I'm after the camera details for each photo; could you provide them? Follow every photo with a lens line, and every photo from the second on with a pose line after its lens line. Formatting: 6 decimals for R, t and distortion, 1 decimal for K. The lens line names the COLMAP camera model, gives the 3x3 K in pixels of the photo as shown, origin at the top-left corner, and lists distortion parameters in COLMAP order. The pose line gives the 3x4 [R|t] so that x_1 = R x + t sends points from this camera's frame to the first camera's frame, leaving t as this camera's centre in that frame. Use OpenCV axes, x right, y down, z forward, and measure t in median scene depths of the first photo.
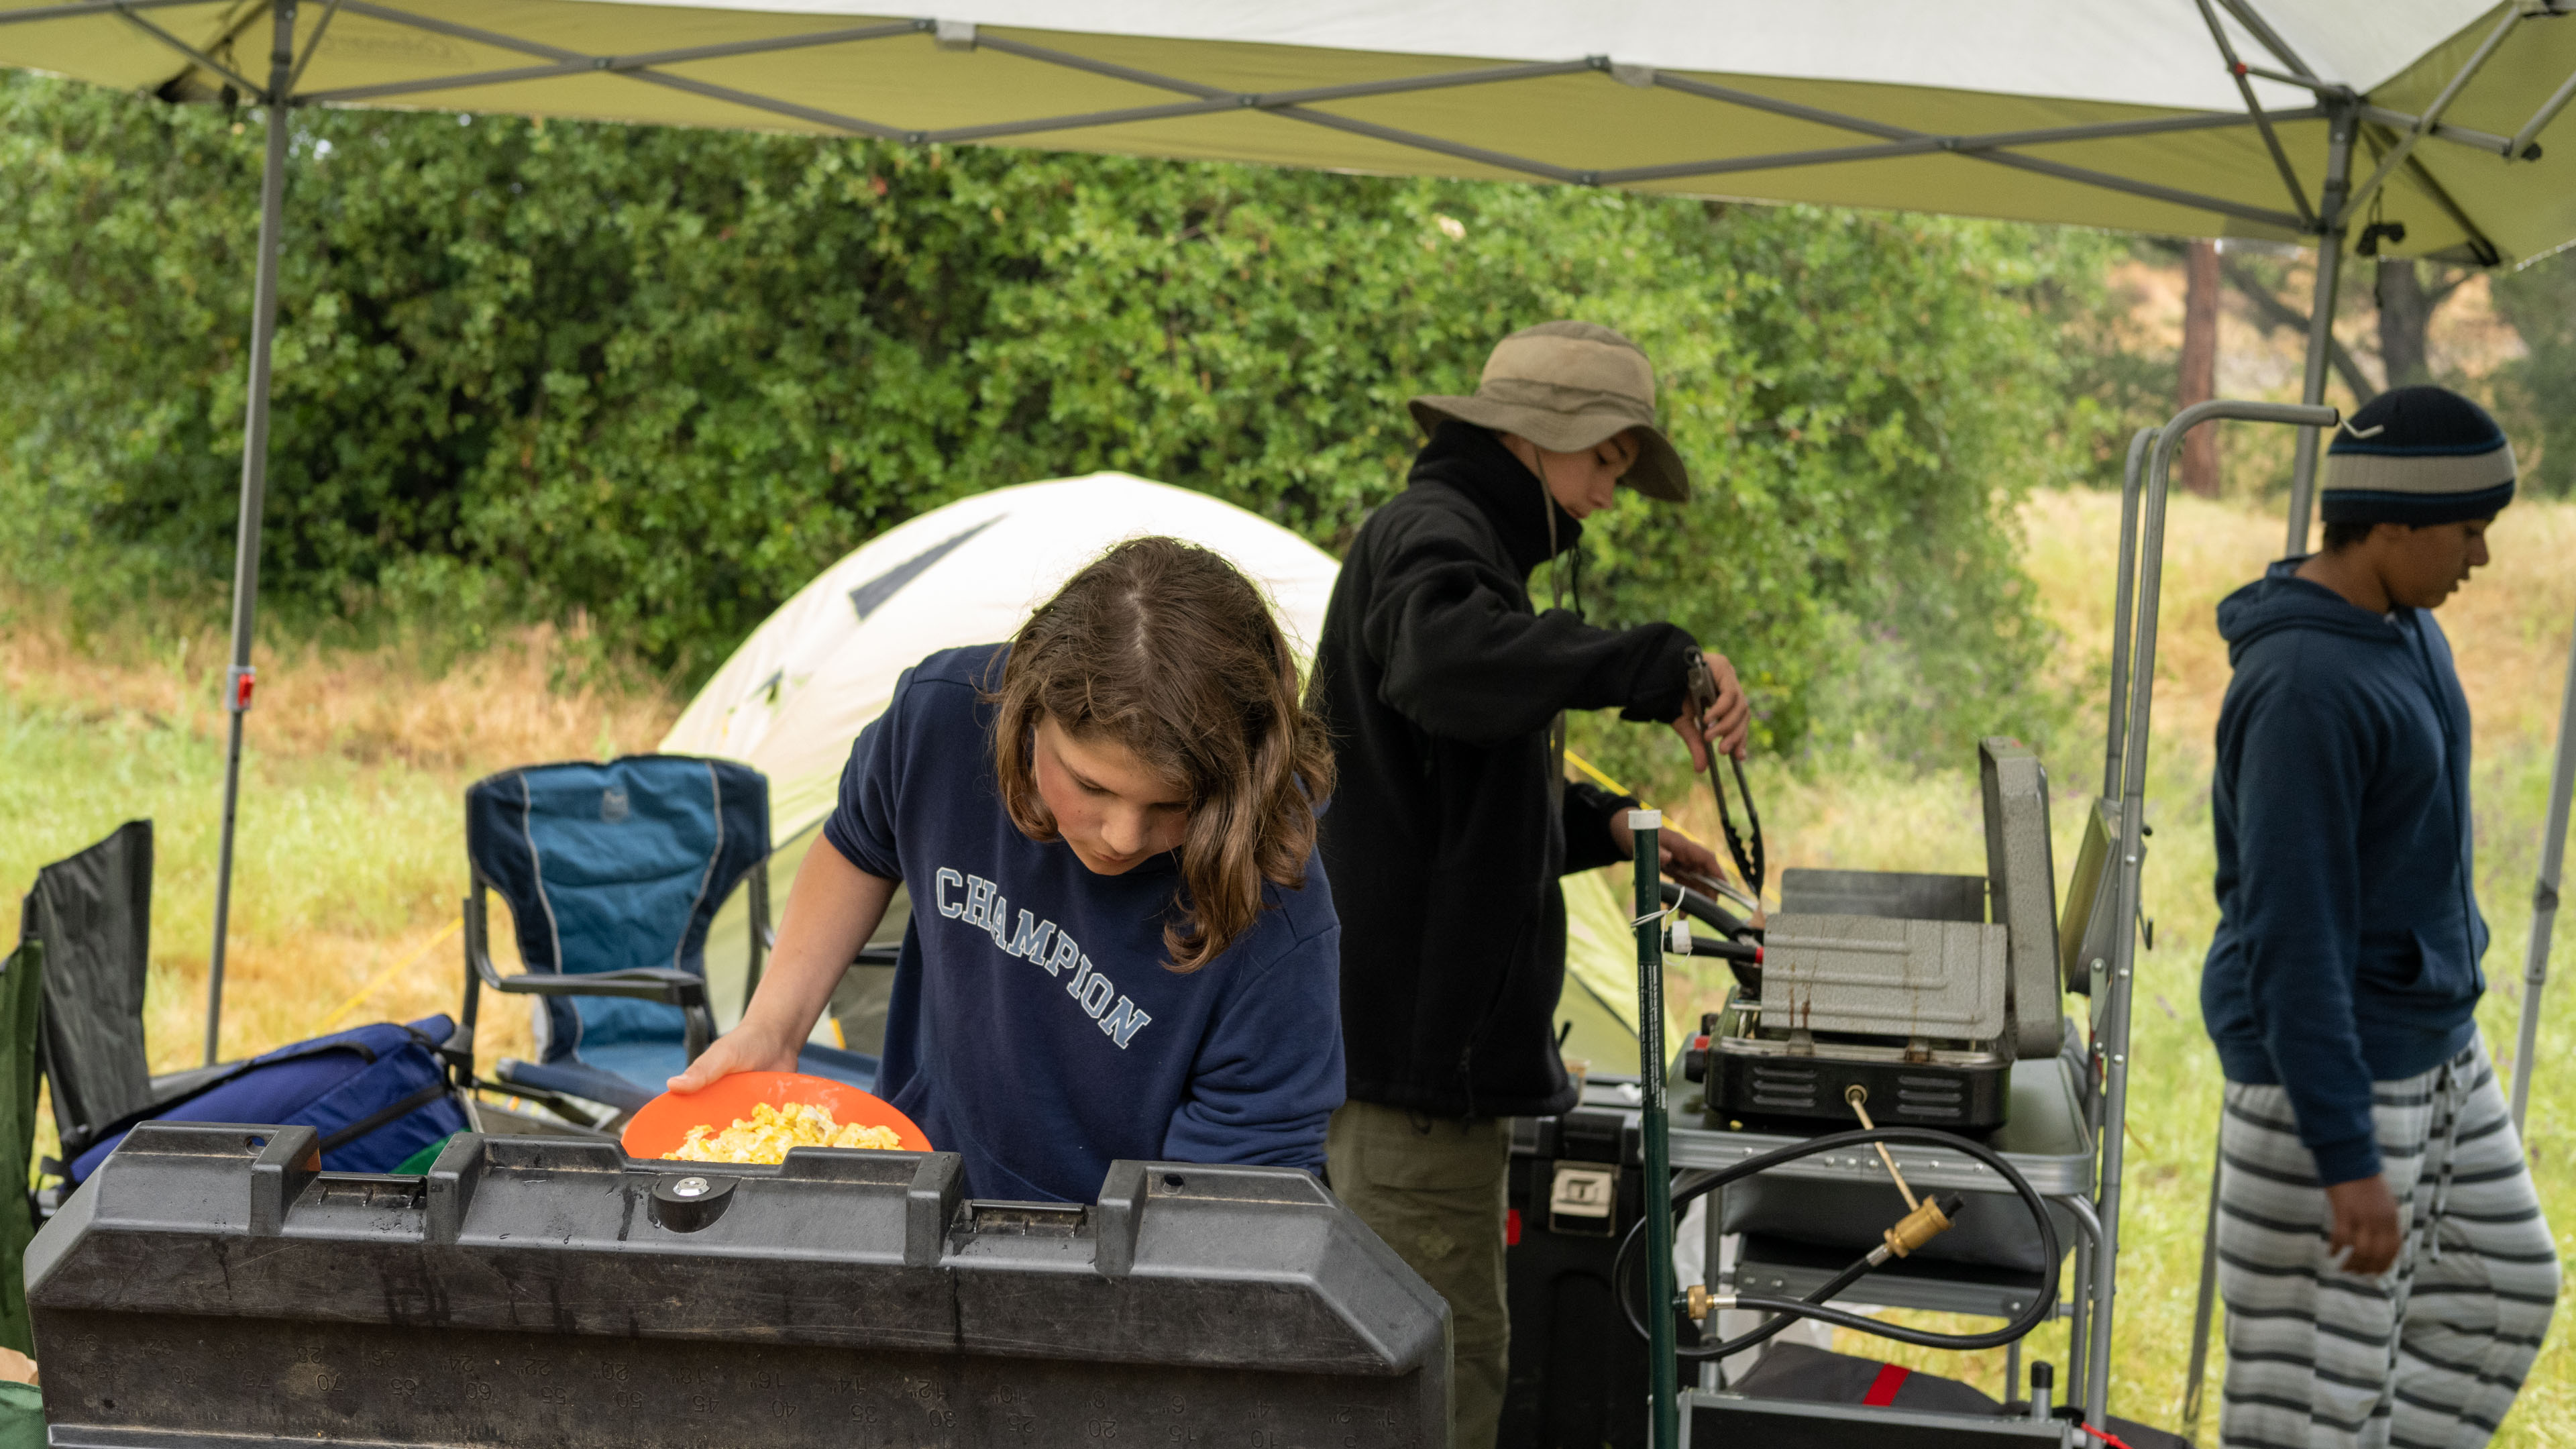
lens RADIAL K [[3136.4, 0, 1288.0], [0, 3136.4, 724.5], [0, 0, 1]] dist [0.000935, 0.003643]
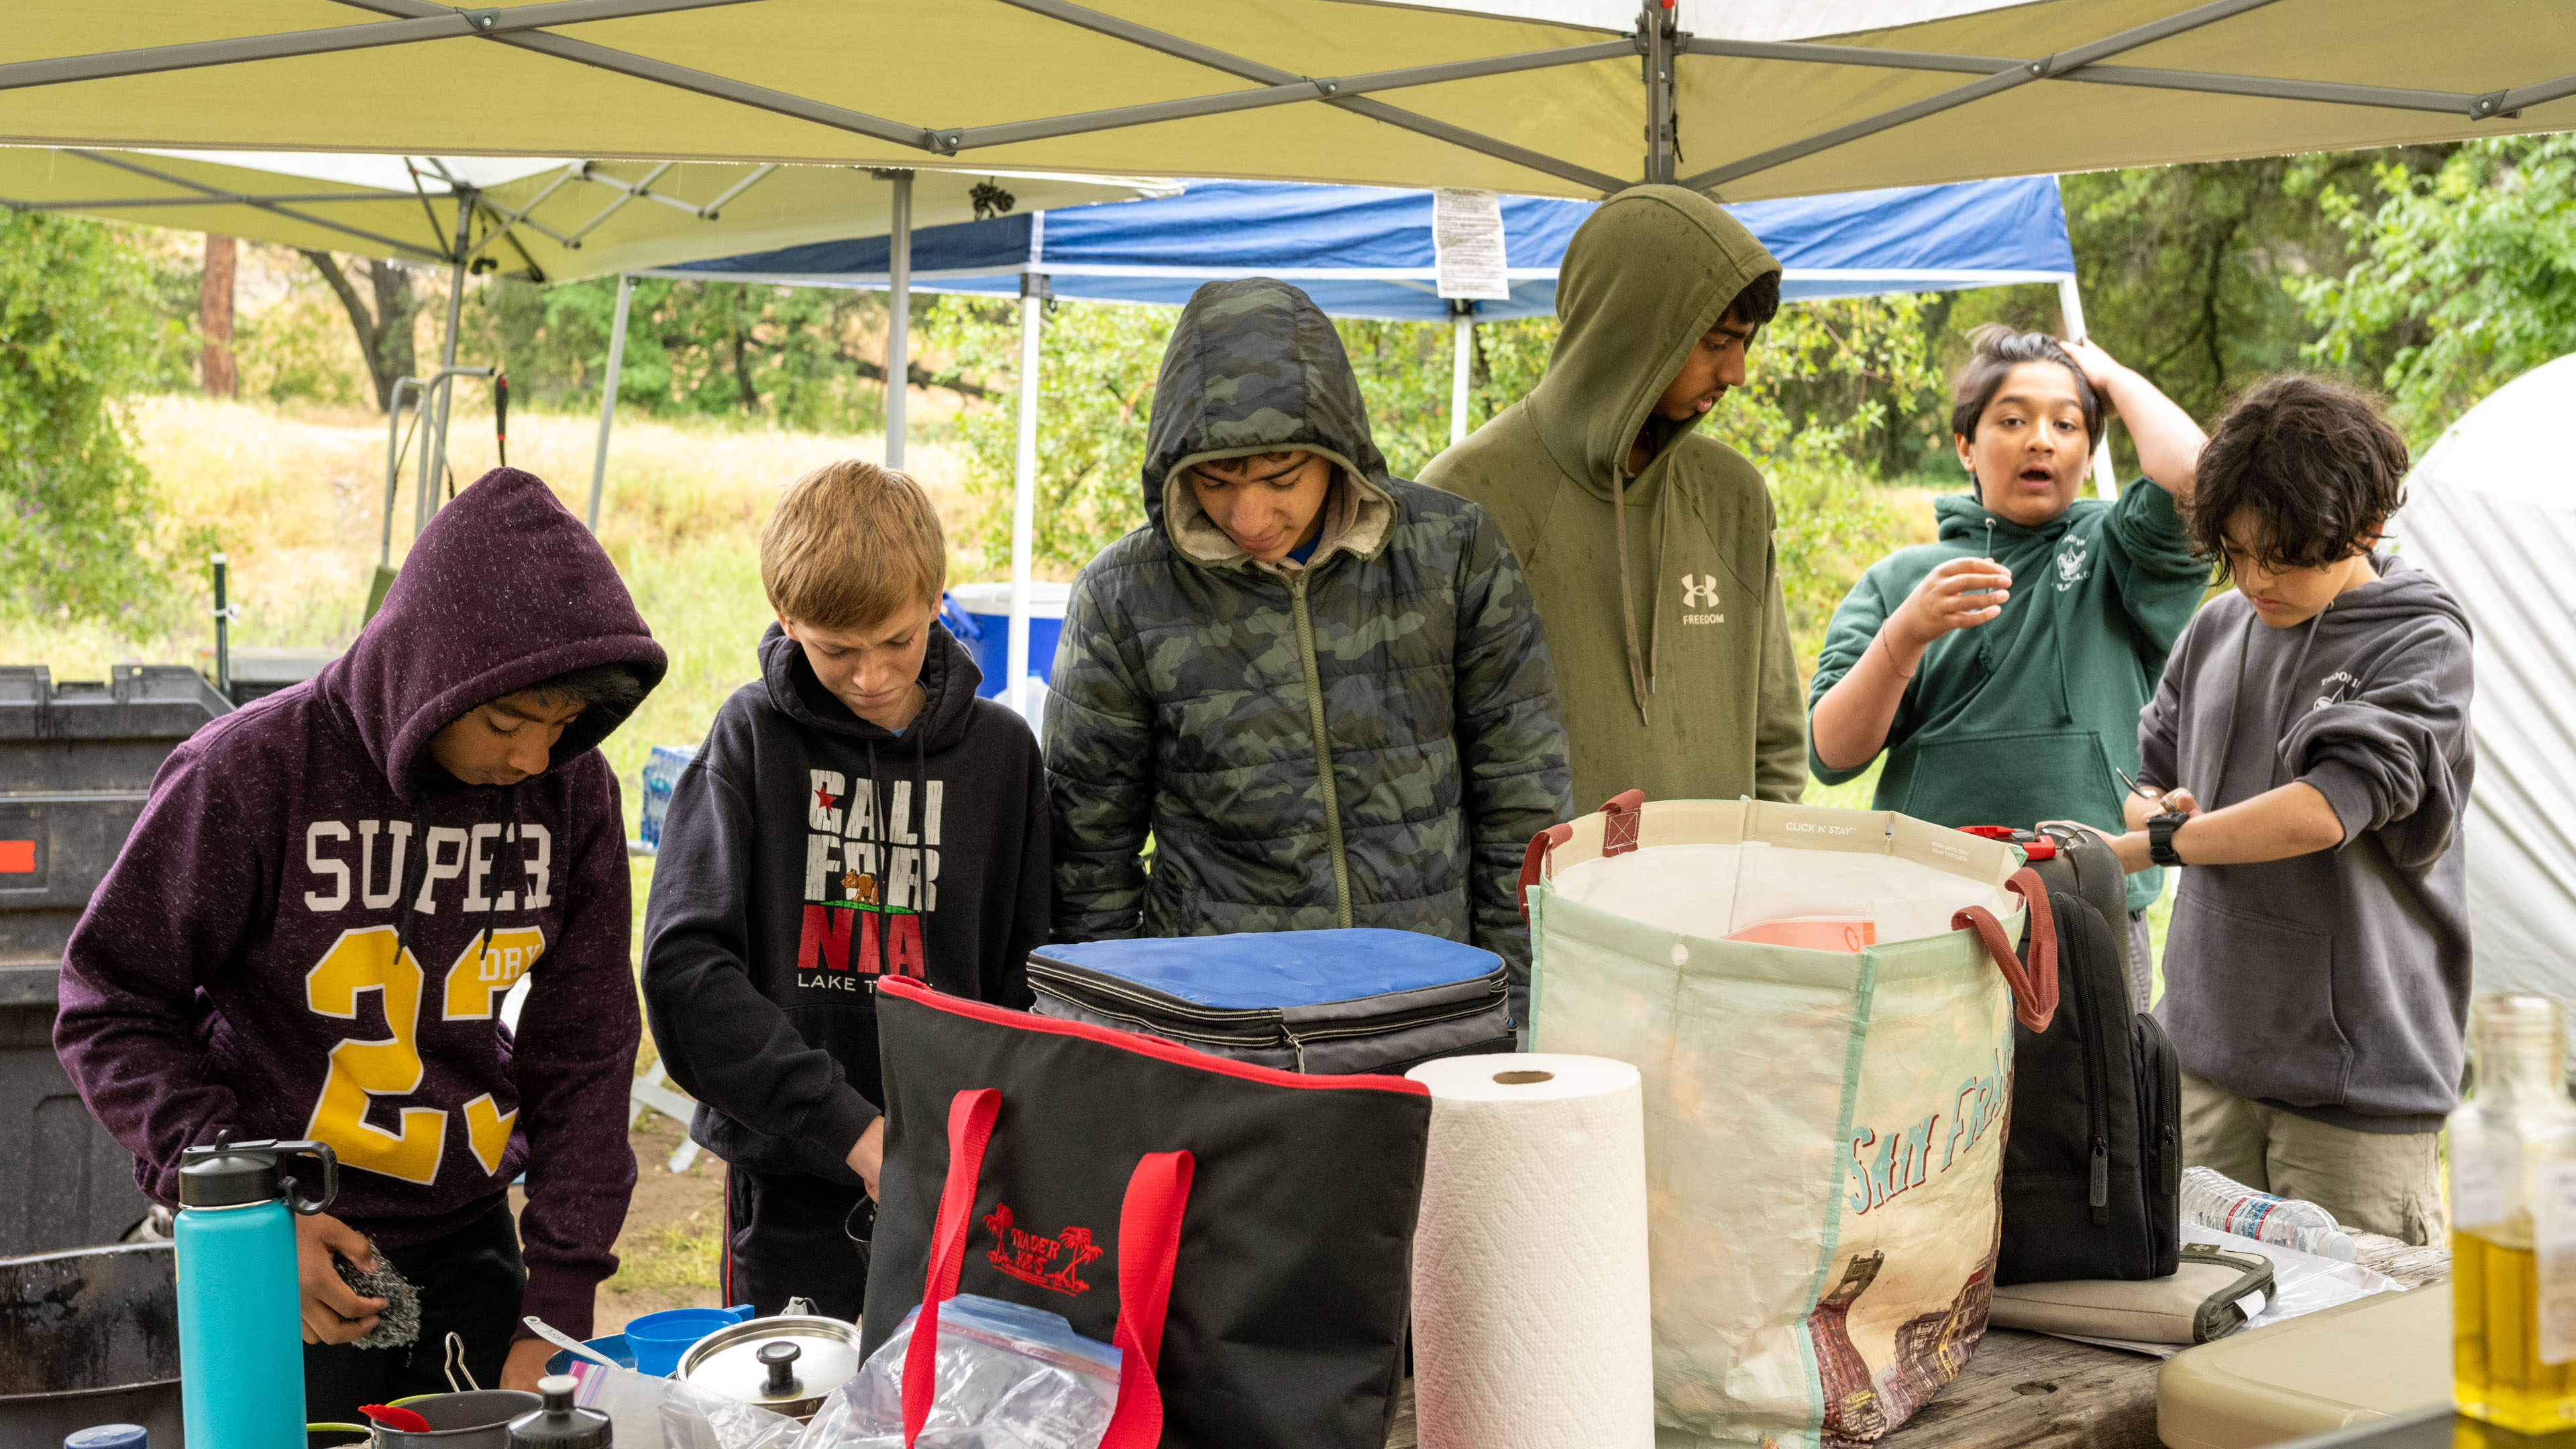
lens RADIAL K [[3201.3, 0, 1288.0], [0, 3201.3, 724.5], [0, 0, 1]] dist [-0.007106, 0.029419]
pose [[0.817968, -0.037401, 0.574047, -0.145612], [0.018711, 0.999086, 0.038431, 0.018690], [-0.574960, -0.020694, 0.817920, -0.352668]]
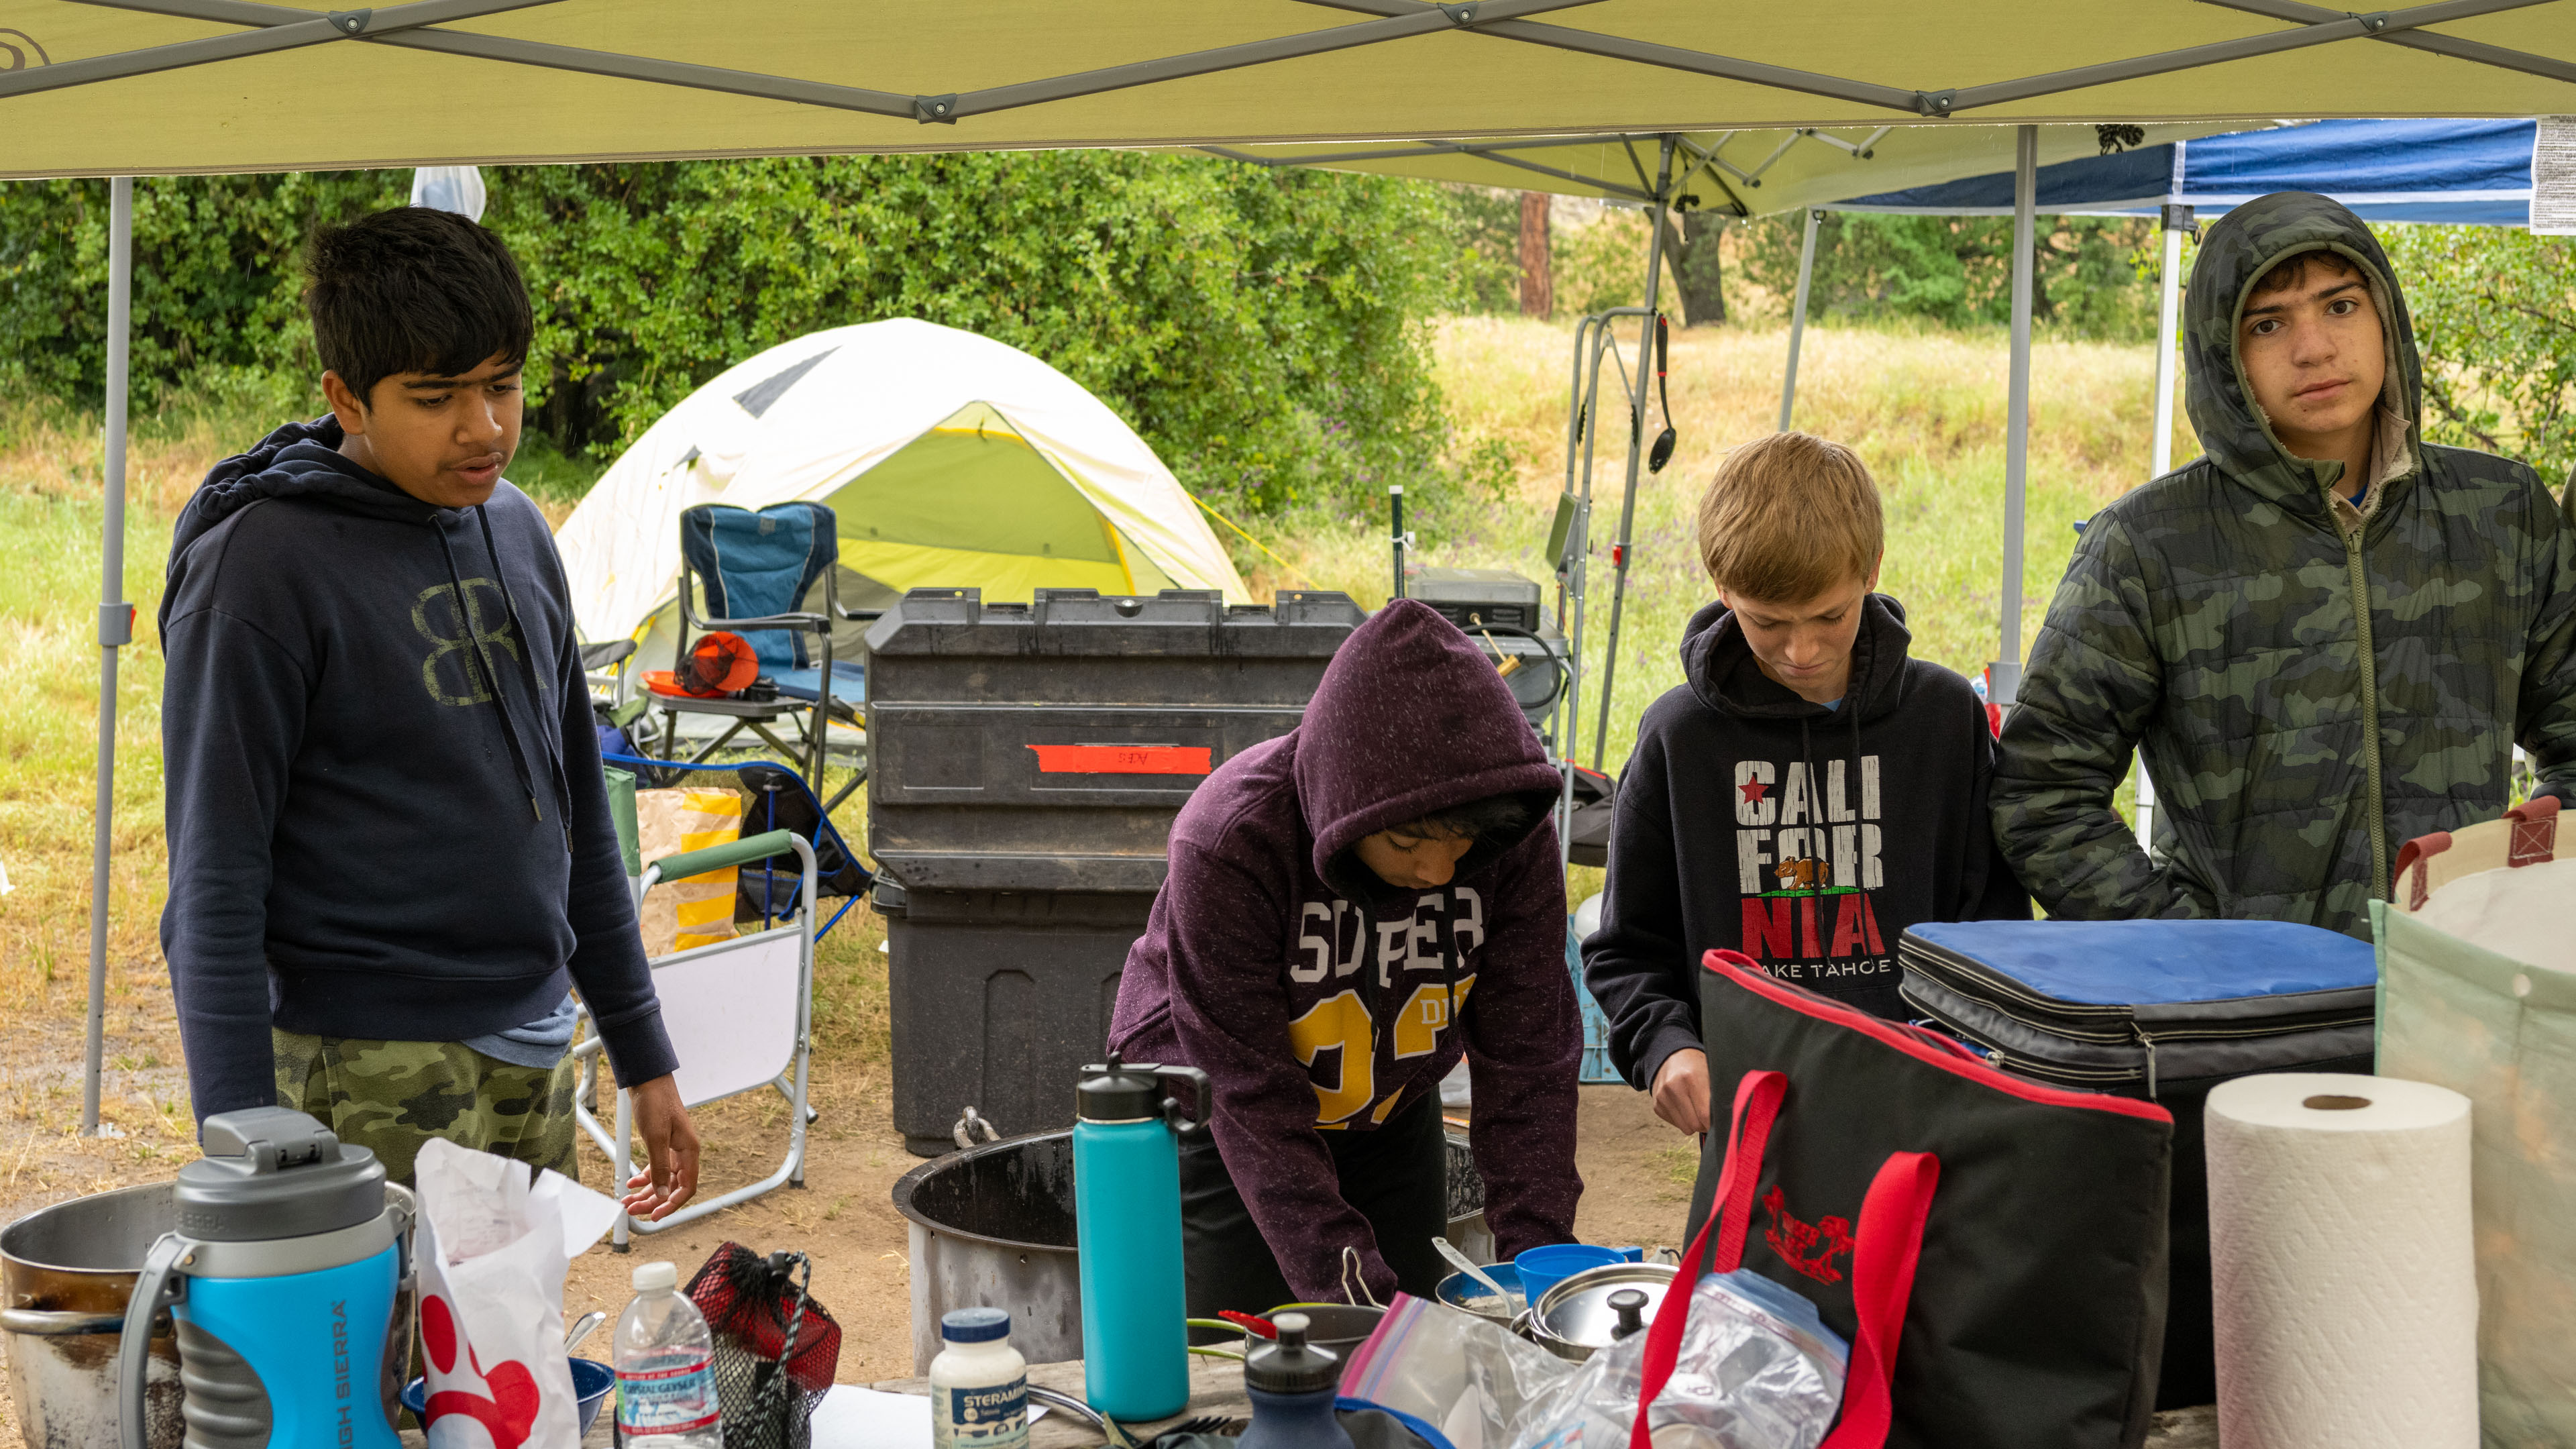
lens RADIAL K [[3136.4, 0, 1288.0], [0, 3136.4, 724.5], [0, 0, 1]] dist [0.000935, 0.003643]
pose [[0.977547, -0.020932, 0.209674, -0.128639], [0.007823, 0.997973, 0.063156, 0.015632], [-0.210571, -0.060098, 0.975730, -0.361006]]
